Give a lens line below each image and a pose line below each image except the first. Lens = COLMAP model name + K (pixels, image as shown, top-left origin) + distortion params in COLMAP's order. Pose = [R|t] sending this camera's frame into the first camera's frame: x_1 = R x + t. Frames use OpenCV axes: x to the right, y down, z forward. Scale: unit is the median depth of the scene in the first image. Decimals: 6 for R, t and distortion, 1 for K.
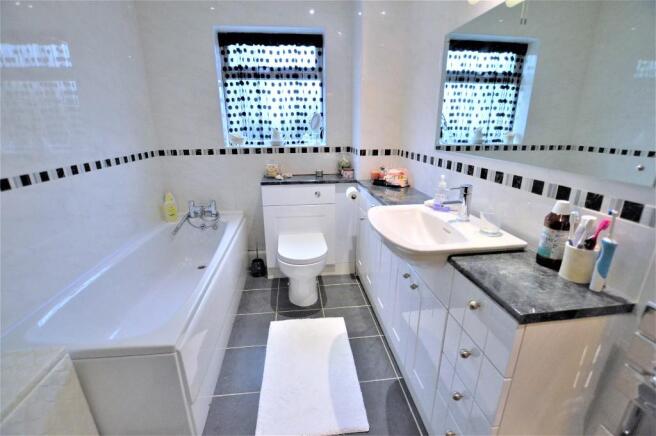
lens RADIAL K [[295.2, 0, 329.3], [0, 295.2, 217.9], [0, 0, 1]] dist [-0.031657, 0.004927]
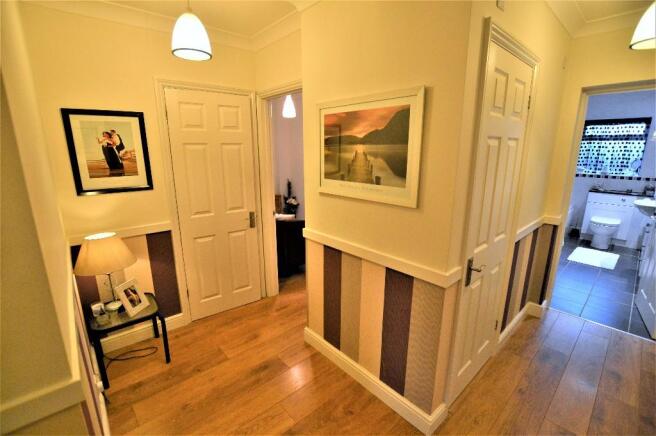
lens RADIAL K [[295.2, 0, 329.3], [0, 295.2, 217.9], [0, 0, 1]] dist [-0.031657, 0.004927]
pose [[0.577827, 0.193745, -0.792830, 0.342438], [-0.251069, 0.966506, 0.053203, 0.395732], [0.776582, 0.168313, 0.607116, -1.545194]]
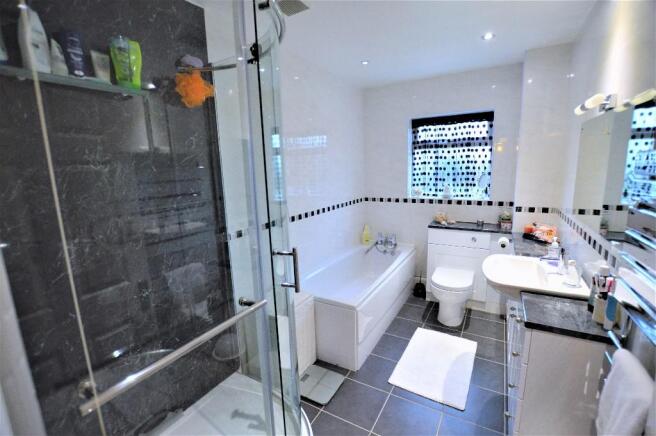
lens RADIAL K [[295.2, 0, 329.3], [0, 295.2, 217.9], [0, 0, 1]] dist [-0.031657, 0.004927]
pose [[0.800022, 0.085767, -0.593809, 0.183944], [-0.154373, 0.985833, -0.065593, 0.003059], [0.579771, 0.144144, 0.801928, -0.317657]]
